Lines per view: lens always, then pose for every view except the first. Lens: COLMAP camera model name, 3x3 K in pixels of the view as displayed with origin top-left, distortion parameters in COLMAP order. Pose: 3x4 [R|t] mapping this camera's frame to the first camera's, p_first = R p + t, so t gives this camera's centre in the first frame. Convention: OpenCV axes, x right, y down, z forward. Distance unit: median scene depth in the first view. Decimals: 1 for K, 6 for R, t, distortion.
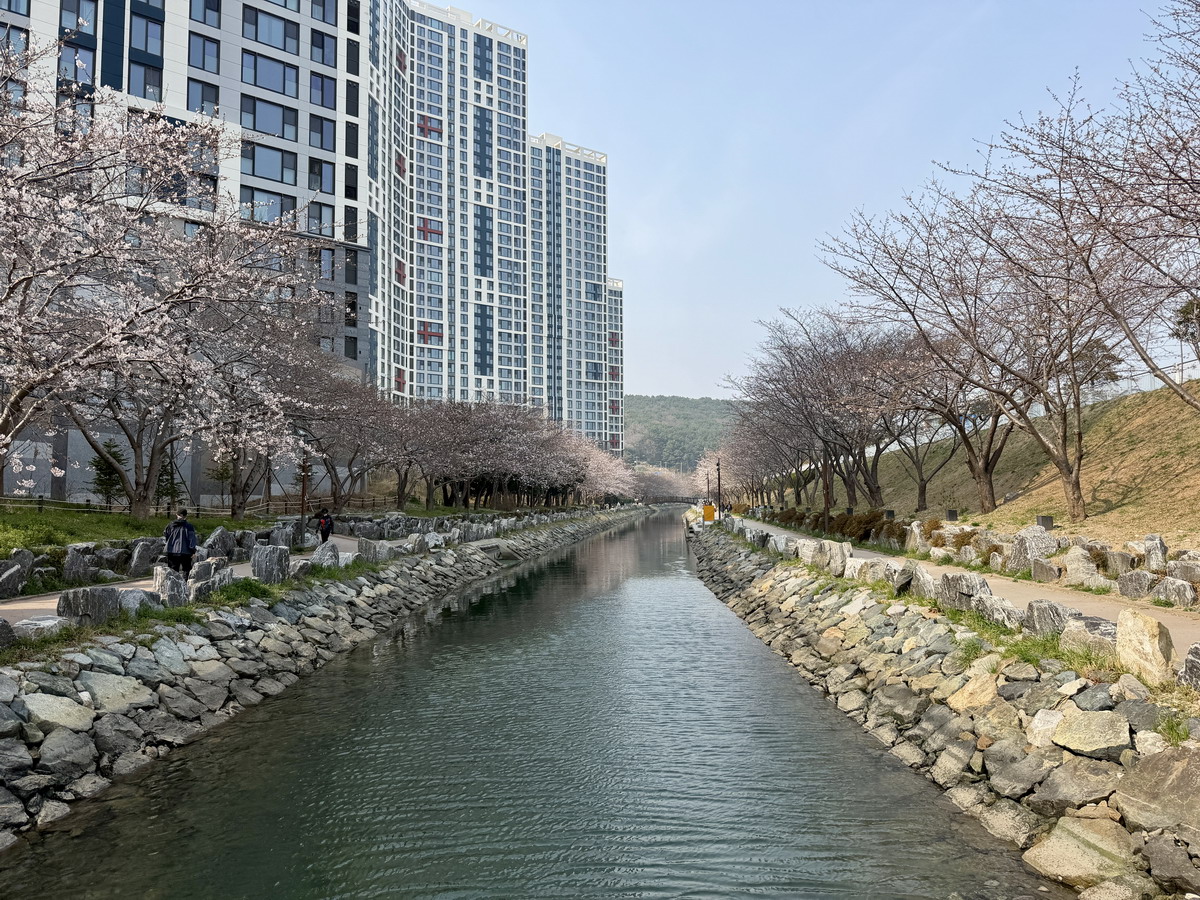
lens RADIAL K [[834.8, 0, 586.7], [0, 834.8, 451.9], [0, 0, 1]] dist [0.086659, -0.082617]
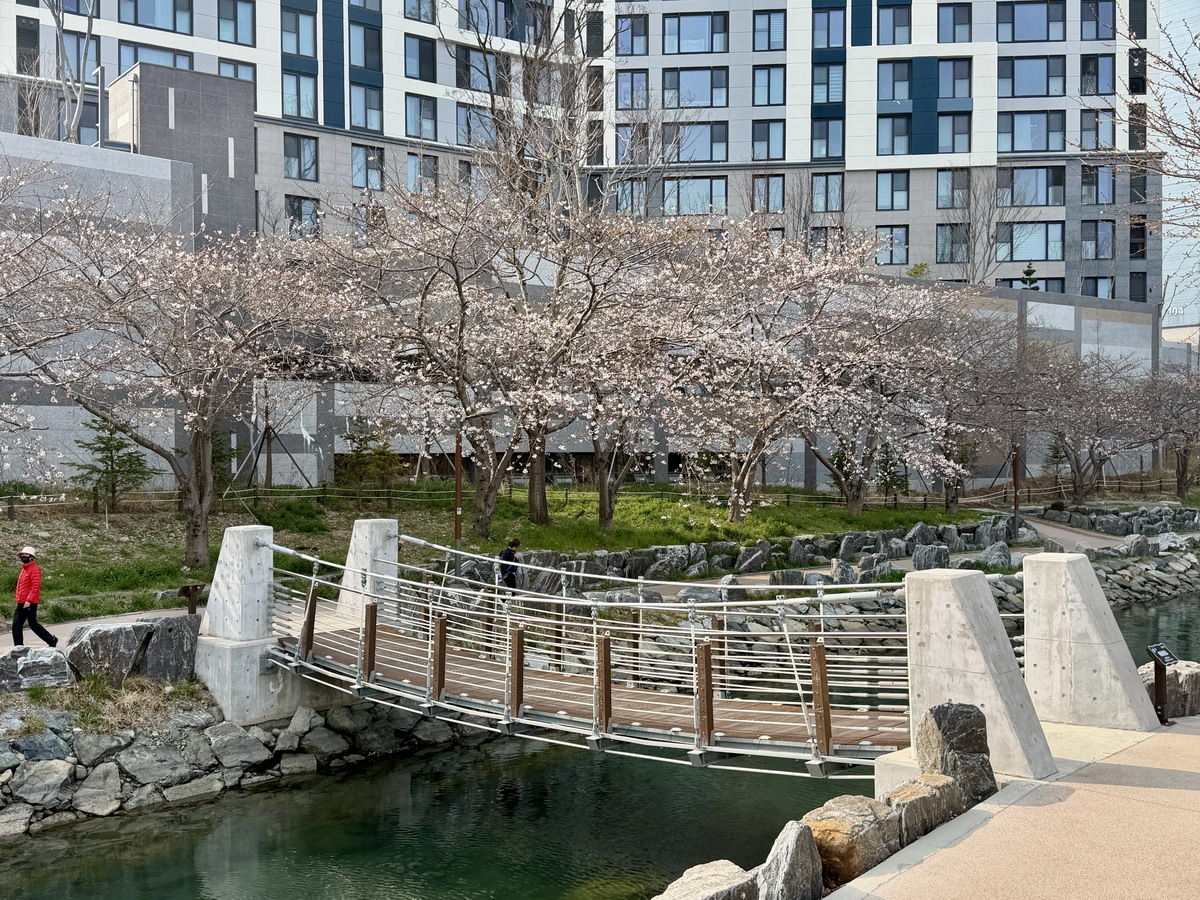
lens RADIAL K [[1293.5, 0, 587.7], [0, 1293.5, 454.1], [0, 0, 1]] dist [0.052207, 0.000000]
pose [[0.719268, 0.002632, -0.694728, 0.058151], [0.039912, 0.998185, 0.045103, -0.012695], [0.693586, -0.060169, 0.717857, -0.069555]]
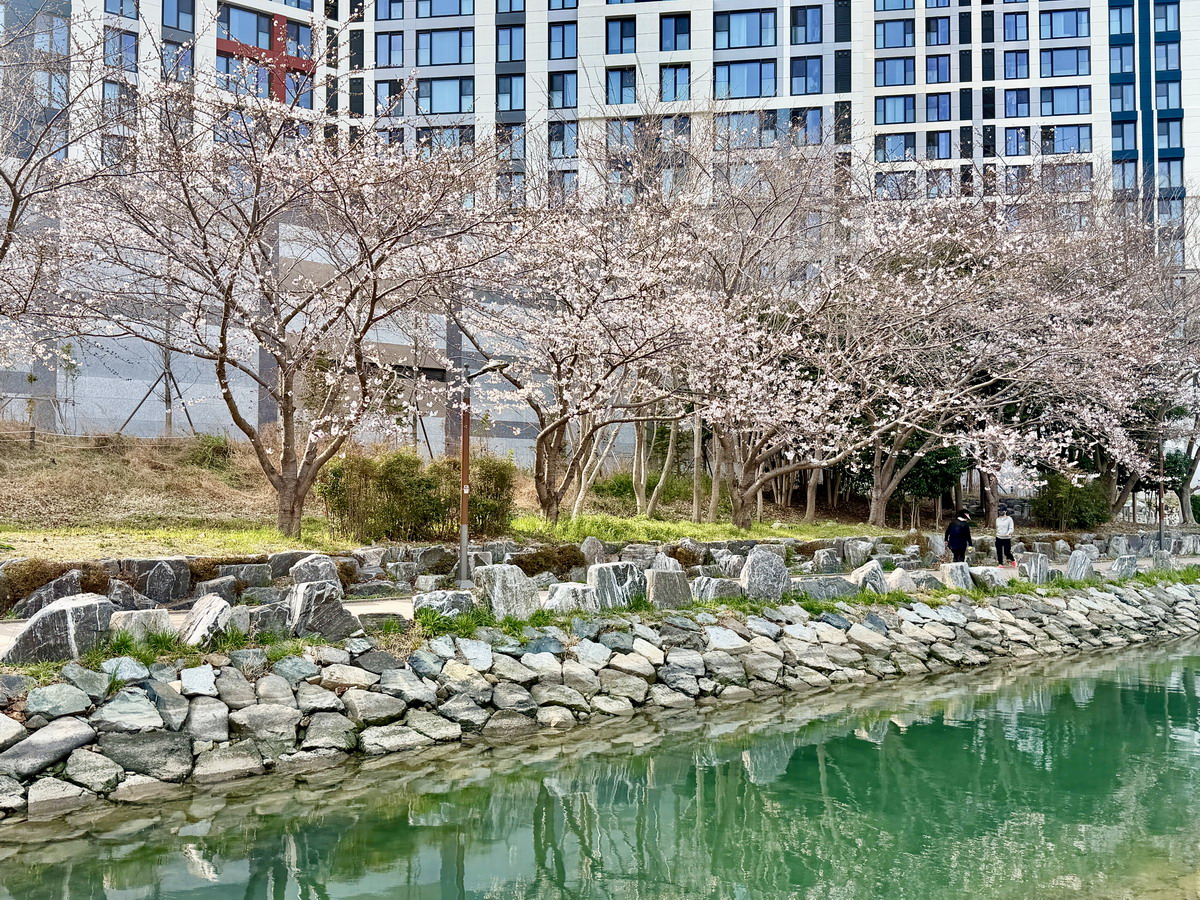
lens RADIAL K [[1134.6, 0, 611.1], [0, 1134.6, 488.7], [0, 0, 1]] dist [0.022901, 0.000000]
pose [[0.726661, -0.004892, -0.686979, 0.106241], [0.034618, 0.998965, 0.029503, 0.045487], [0.686124, -0.045221, 0.726078, 0.747627]]
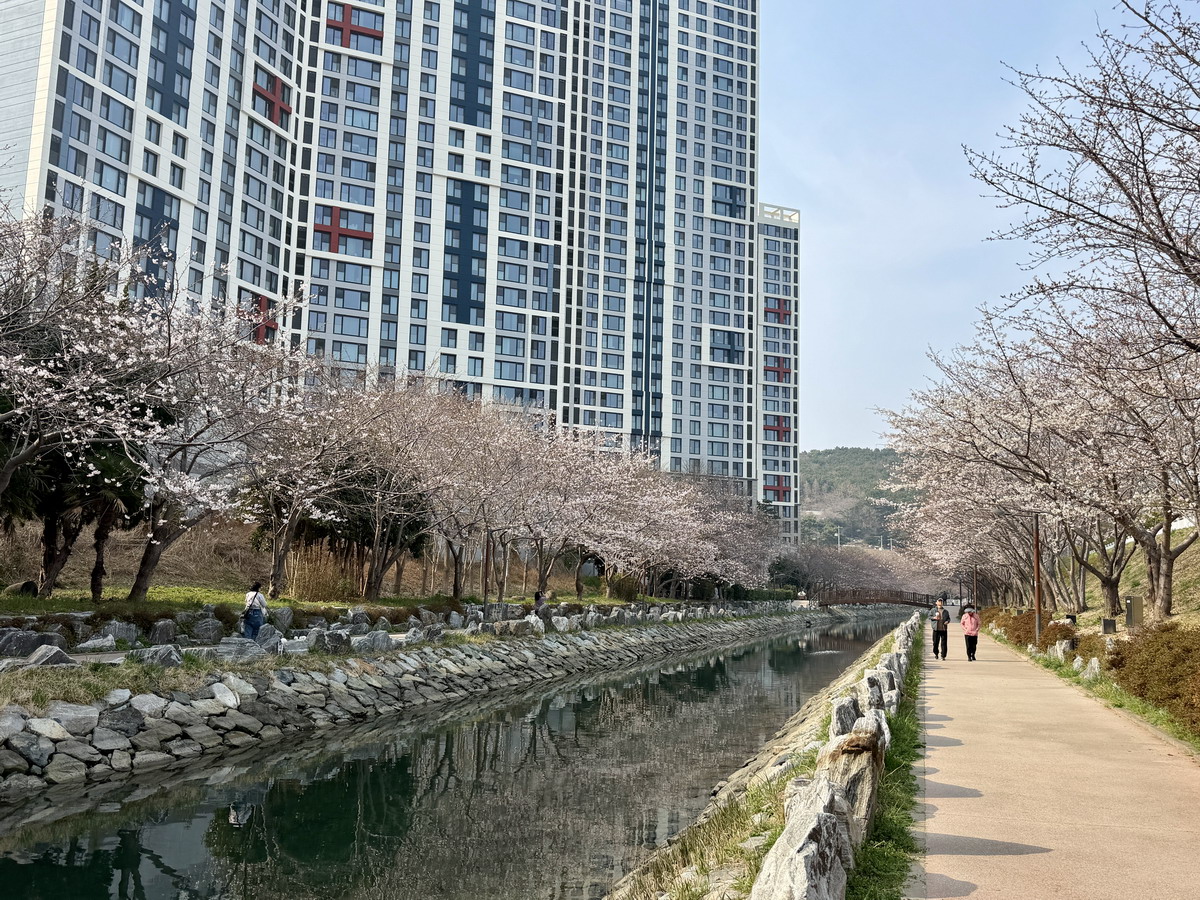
lens RADIAL K [[983.8, 0, 571.8], [0, 983.8, 462.1], [0, 0, 1]] dist [0.075036, -0.013813]
pose [[0.973457, 0.003870, -0.228836, 0.070702], [-0.020894, 0.997185, -0.072016, 0.029200], [0.227913, 0.074886, 0.970798, 0.472447]]
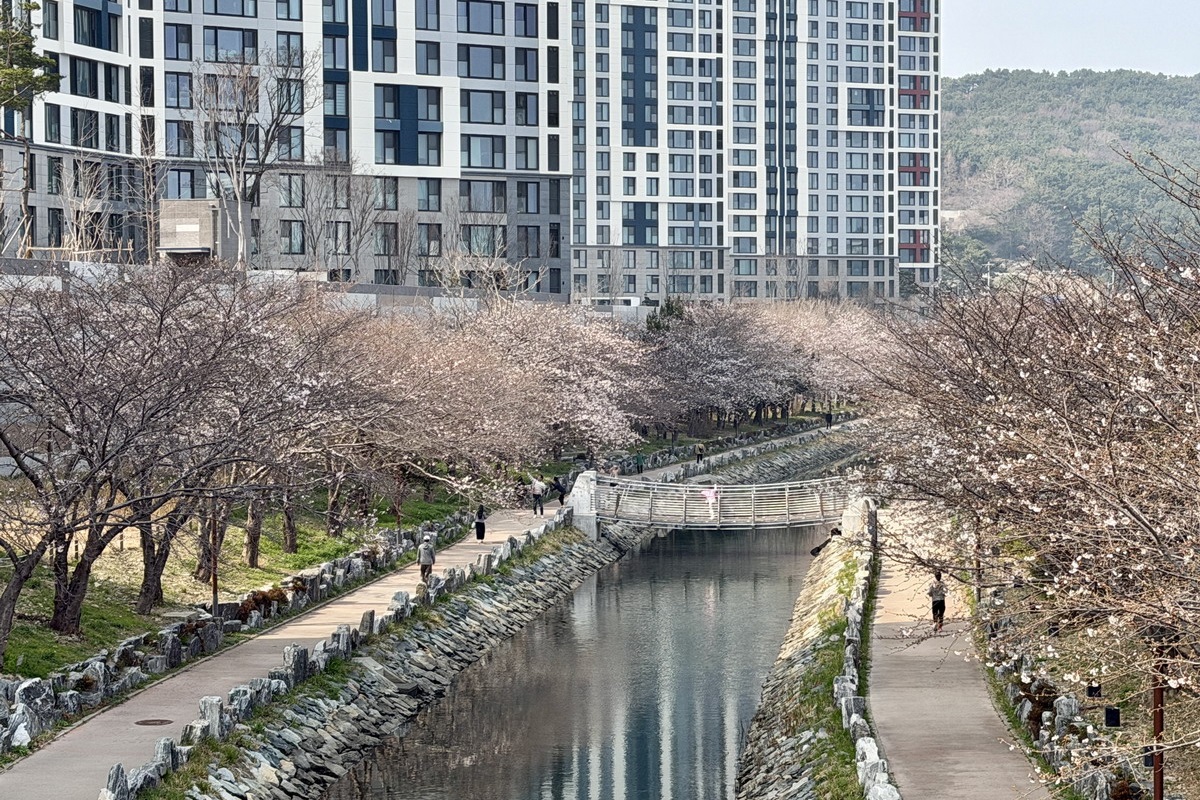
lens RADIAL K [[2599.6, 0, 595.7], [0, 2599.6, 388.8], [0, 0, 1]] dist [0.206467, 0.000000]
pose [[0.993159, 0.001945, -0.116751, 0.037127], [0.007250, 0.996905, 0.078285, -0.069509], [0.116542, -0.078596, 0.990071, -0.601894]]
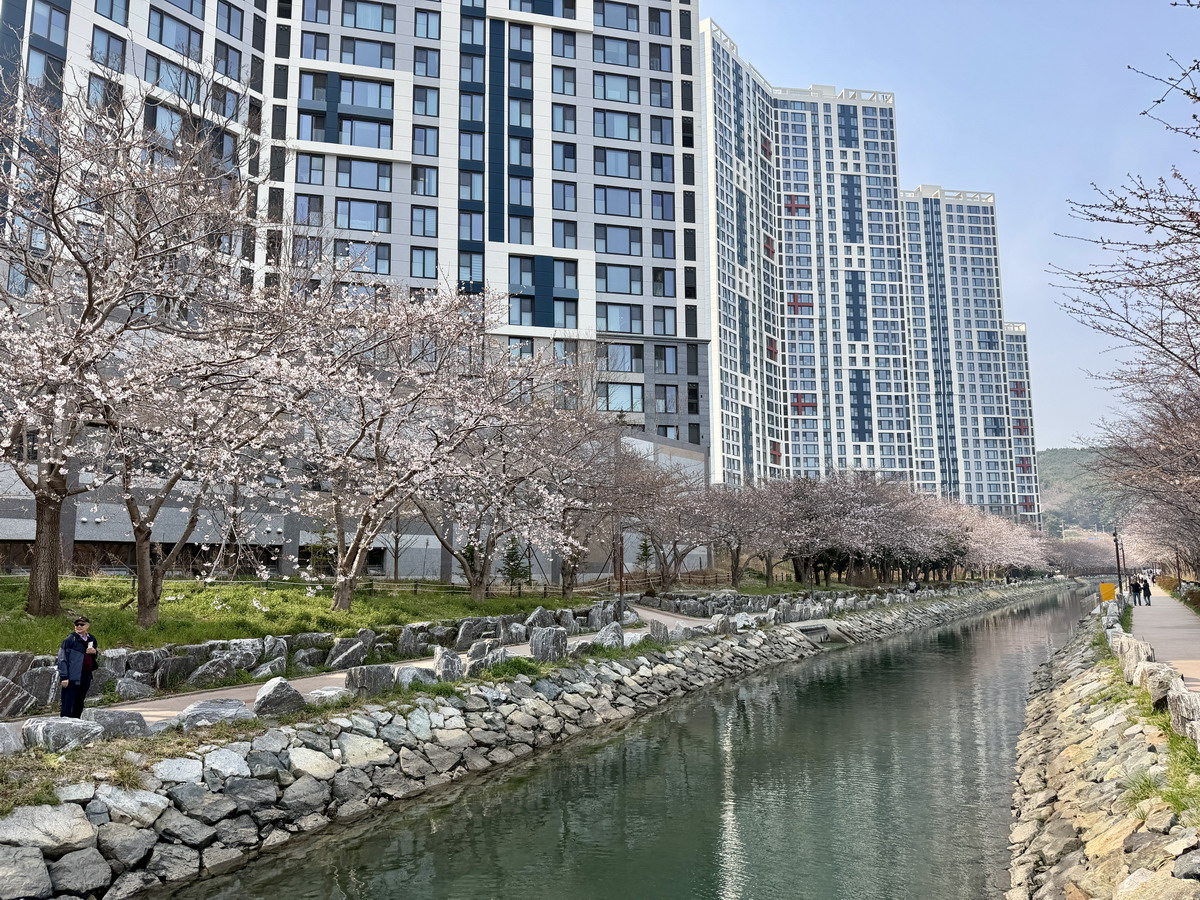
lens RADIAL K [[834.8, 0, 603.8], [0, 834.8, 460.6], [0, 0, 1]] dist [0.086659, -0.082617]
pose [[0.902273, -0.062542, -0.426605, 0.020194], [0.031794, 0.996381, -0.078828, -0.002541], [0.429991, 0.057561, 0.900996, -0.001754]]
